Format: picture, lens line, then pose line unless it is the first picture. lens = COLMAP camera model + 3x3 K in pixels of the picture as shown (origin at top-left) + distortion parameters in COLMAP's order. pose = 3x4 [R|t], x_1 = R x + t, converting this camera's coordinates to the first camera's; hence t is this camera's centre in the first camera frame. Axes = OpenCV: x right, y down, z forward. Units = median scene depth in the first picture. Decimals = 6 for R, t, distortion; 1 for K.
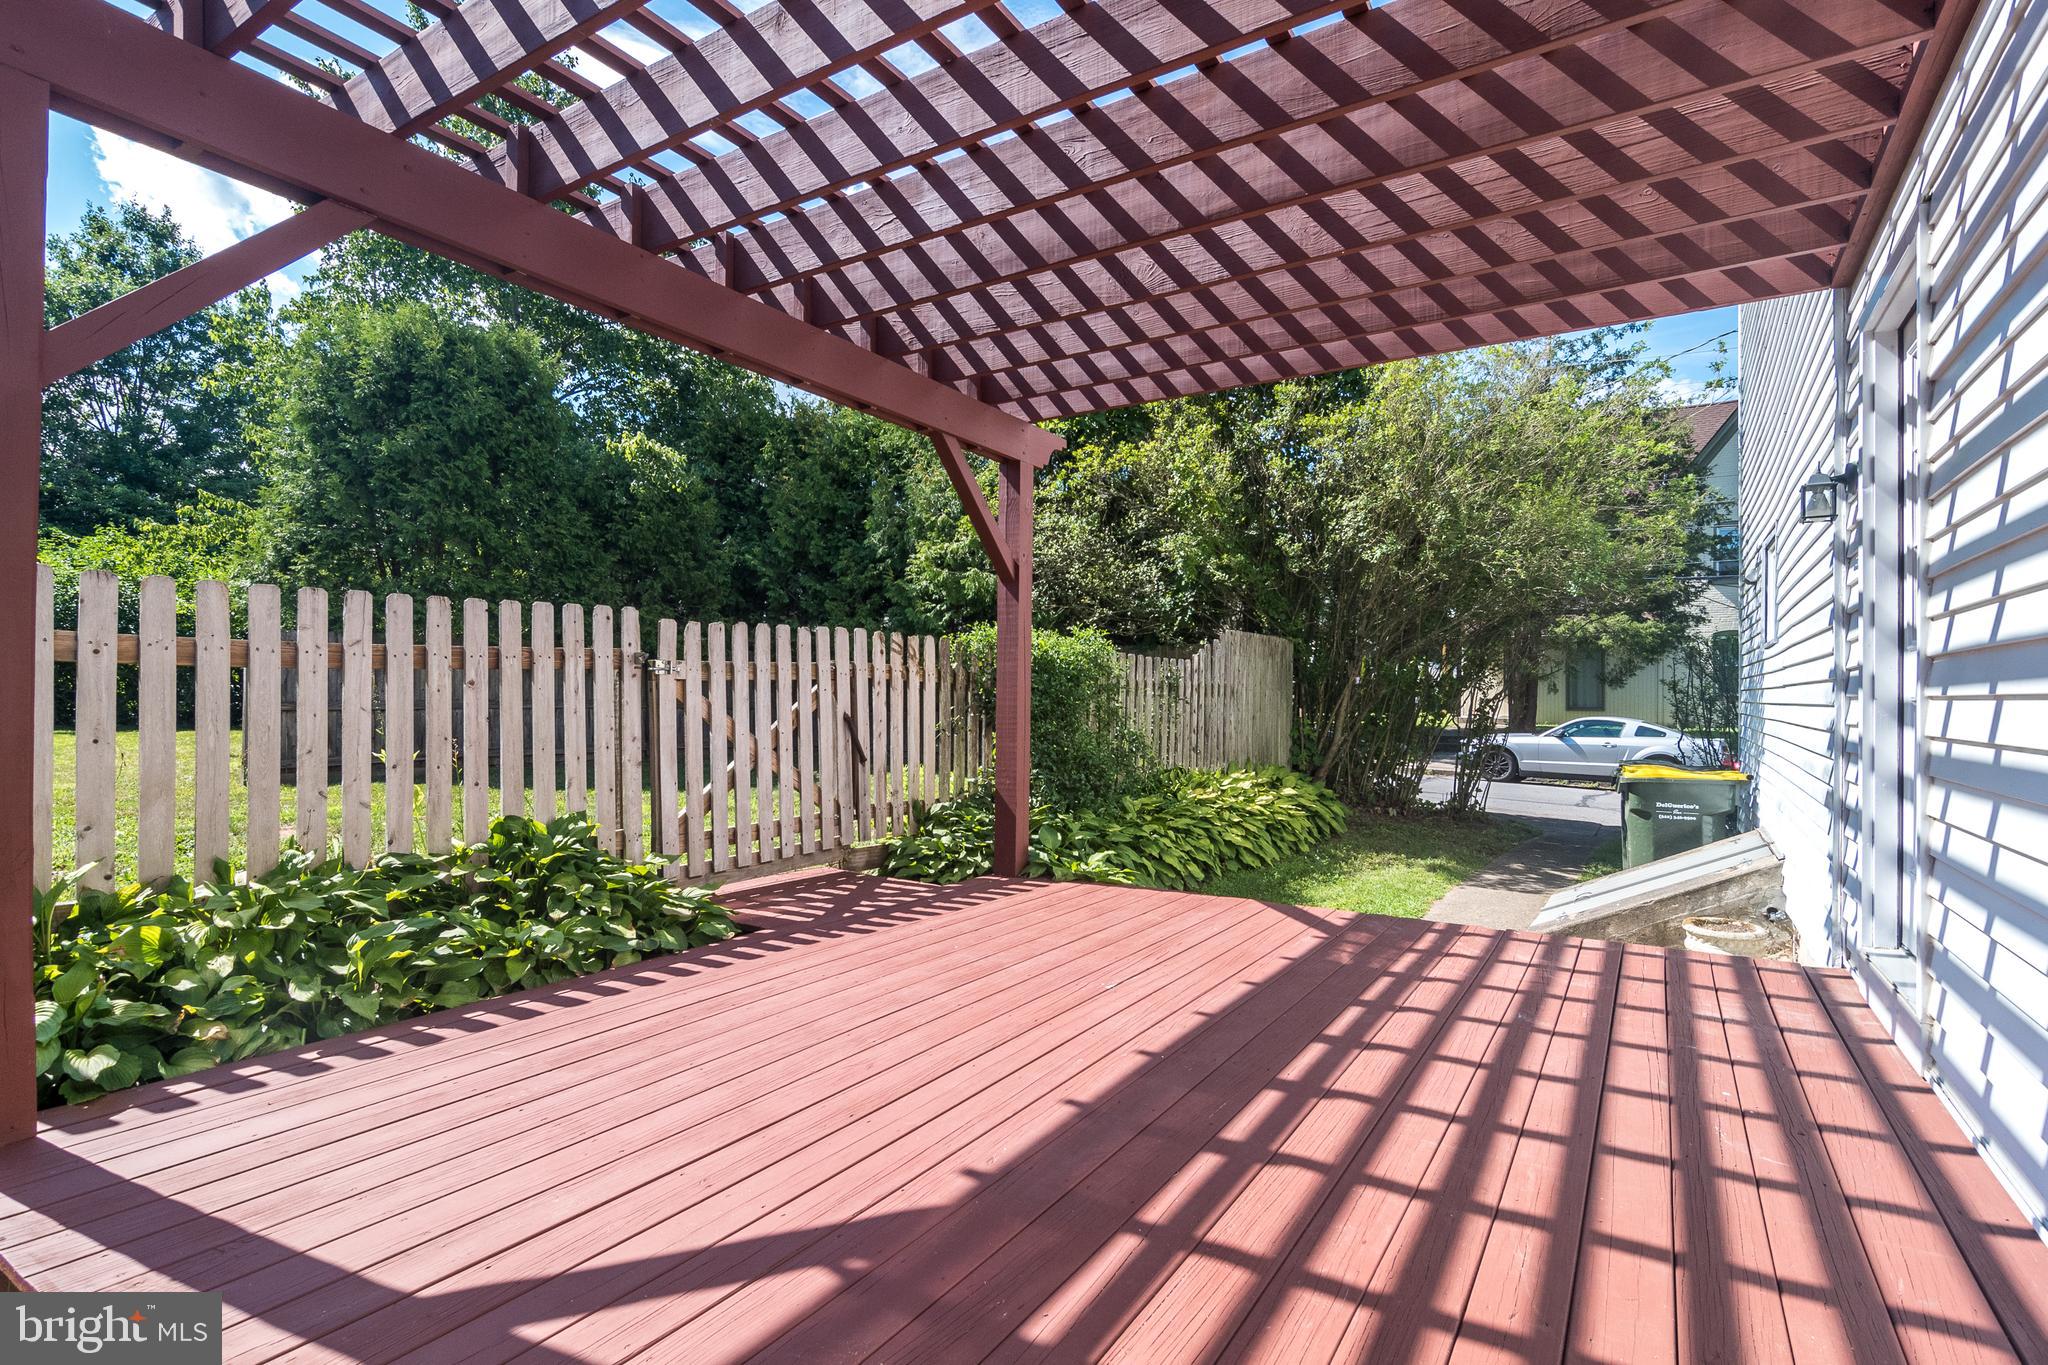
lens RADIAL K [[976.5, 0, 1032.6], [0, 976.5, 689.4], [0, 0, 1]] dist [-0.002856, -0.001227]
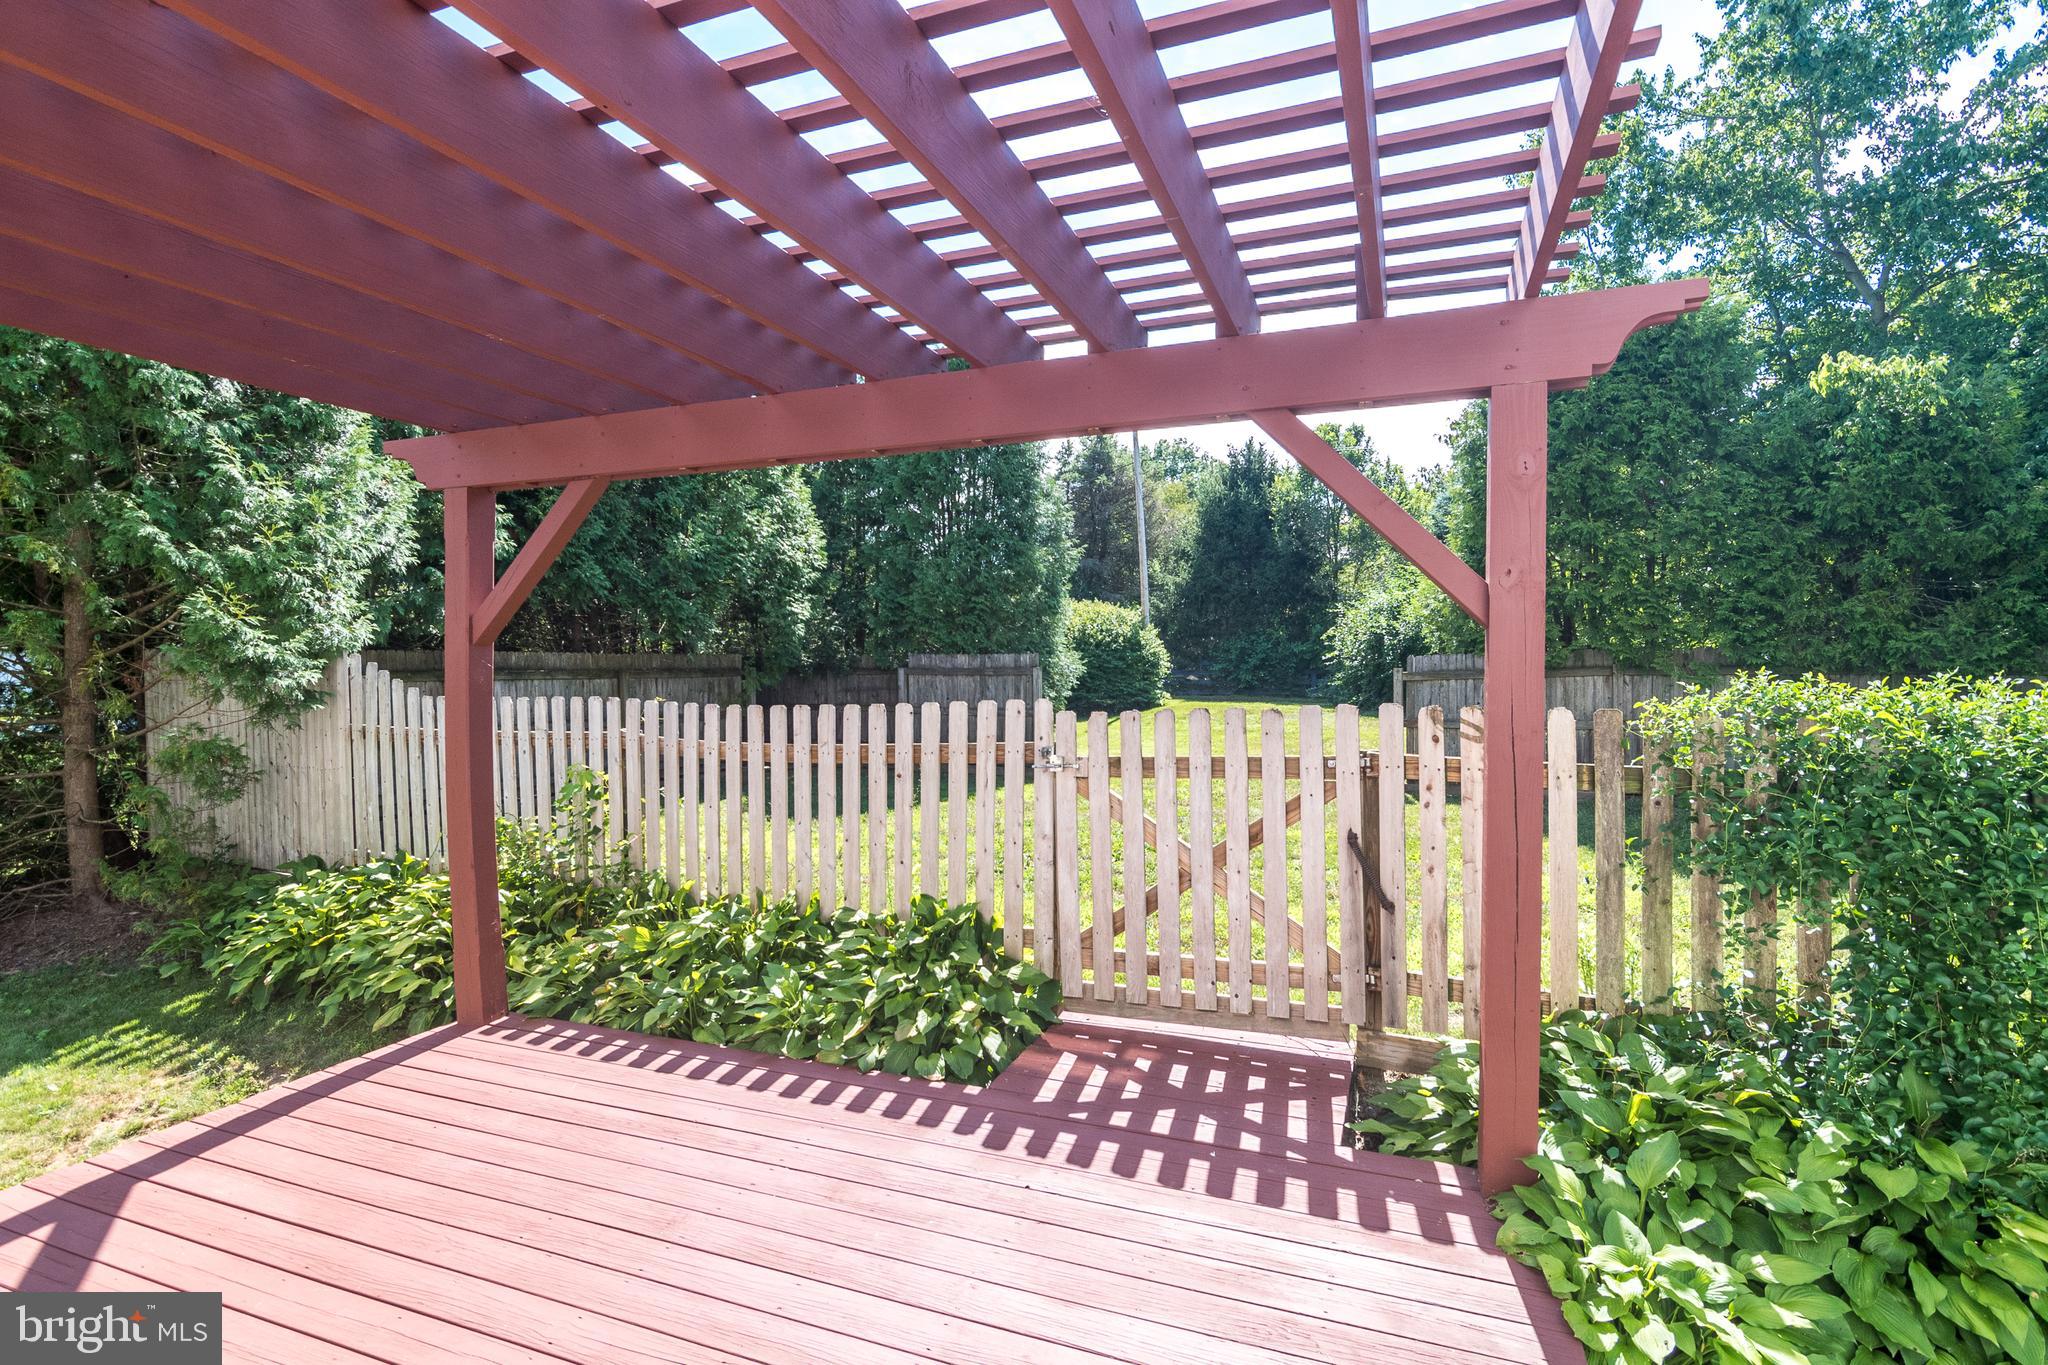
lens RADIAL K [[976.5, 0, 1035.5], [0, 976.5, 692.8], [0, 0, 1]] dist [-0.002856, -0.001227]
pose [[0.209219, 0.017213, -0.977717, 0.726171], [0.015482, 0.999661, 0.020912, -0.153809], [0.977746, -0.019512, 0.208882, 1.096789]]
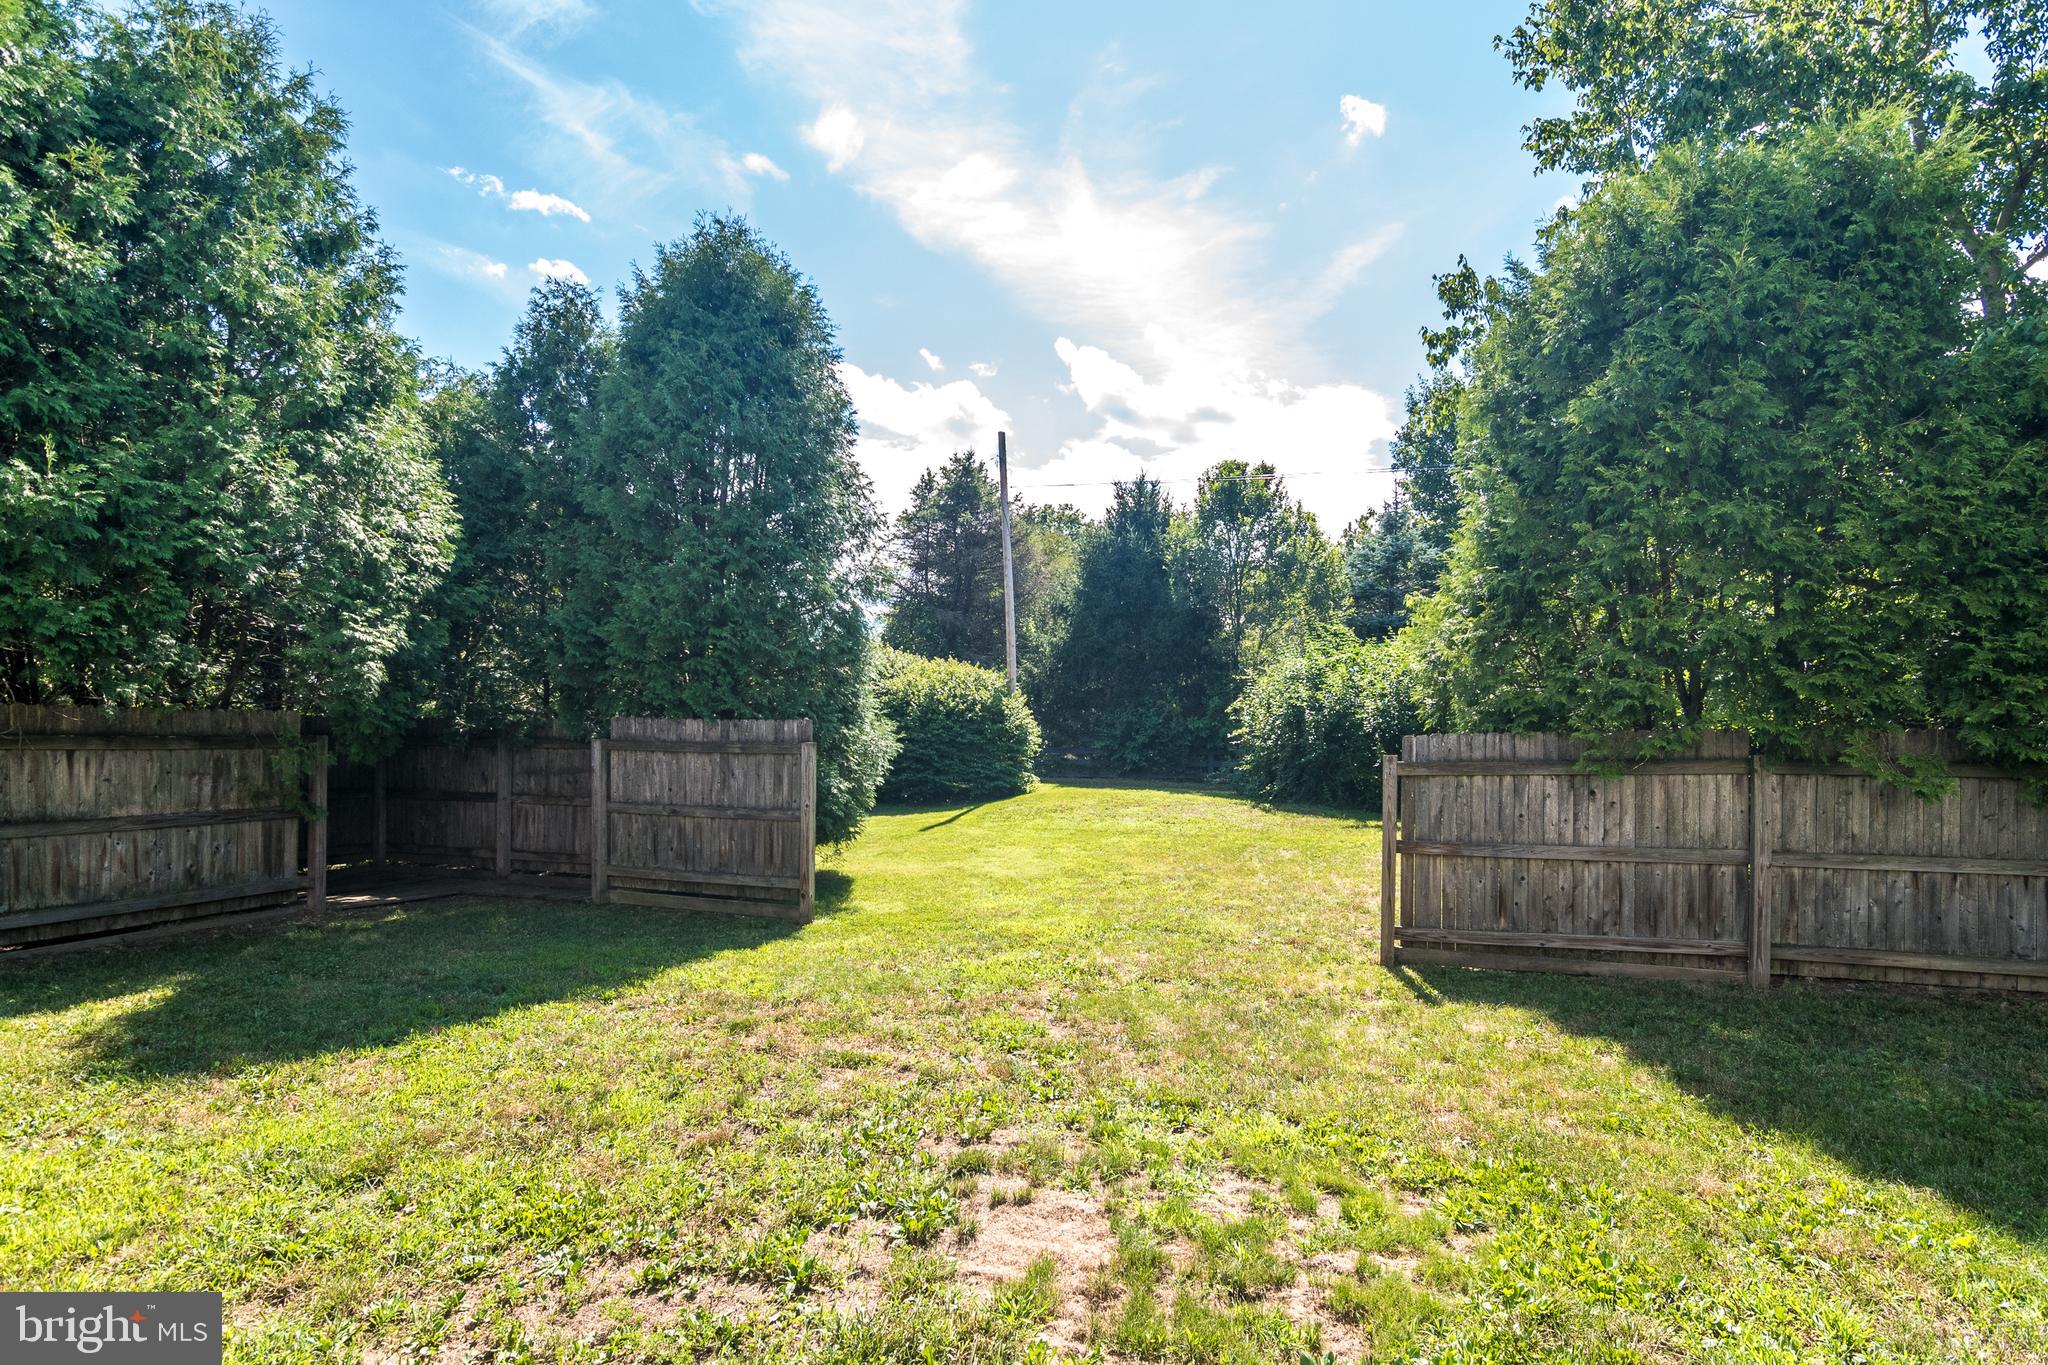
lens RADIAL K [[976.5, 0, 1005.6], [0, 976.5, 746.9], [0, 0, 1]] dist [-0.002856, -0.001227]
pose [[0.291942, 0.002072, -0.956434, -0.688652], [-0.001734, 0.999997, 0.001637, -0.168694], [0.956434, 0.001180, 0.291945, 1.710980]]
